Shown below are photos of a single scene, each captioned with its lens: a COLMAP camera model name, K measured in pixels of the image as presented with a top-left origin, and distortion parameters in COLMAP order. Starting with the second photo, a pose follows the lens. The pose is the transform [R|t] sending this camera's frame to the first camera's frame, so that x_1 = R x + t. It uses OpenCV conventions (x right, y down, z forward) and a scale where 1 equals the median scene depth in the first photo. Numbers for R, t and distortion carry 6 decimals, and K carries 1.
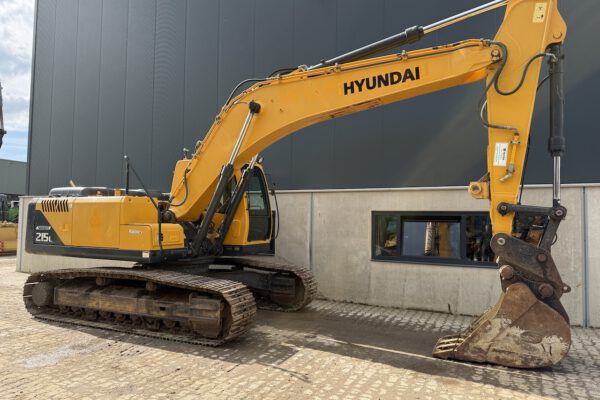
lens RADIAL K [[412.4, 0, 301.5], [0, 412.4, 216.1], [0, 0, 1]] dist [0.048148, -0.078637]
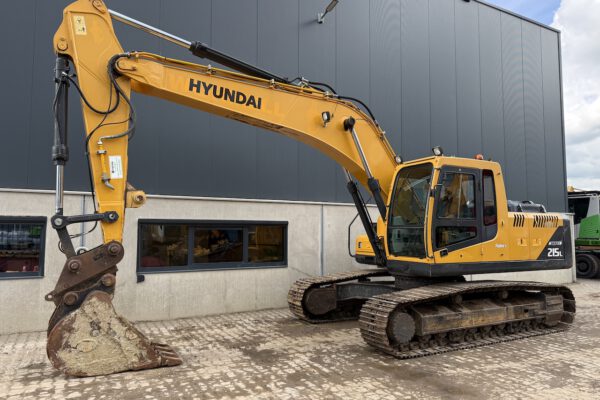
lens RADIAL K [[417.0, 0, 300.2], [0, 417.0, 211.1], [0, 0, 1]] dist [0.029390, -0.038967]
pose [[0.606711, 0.030266, 0.794346, -1.187276], [-0.009429, 0.999479, -0.030880, -0.009535], [-0.794866, 0.011245, 0.606680, 0.535881]]
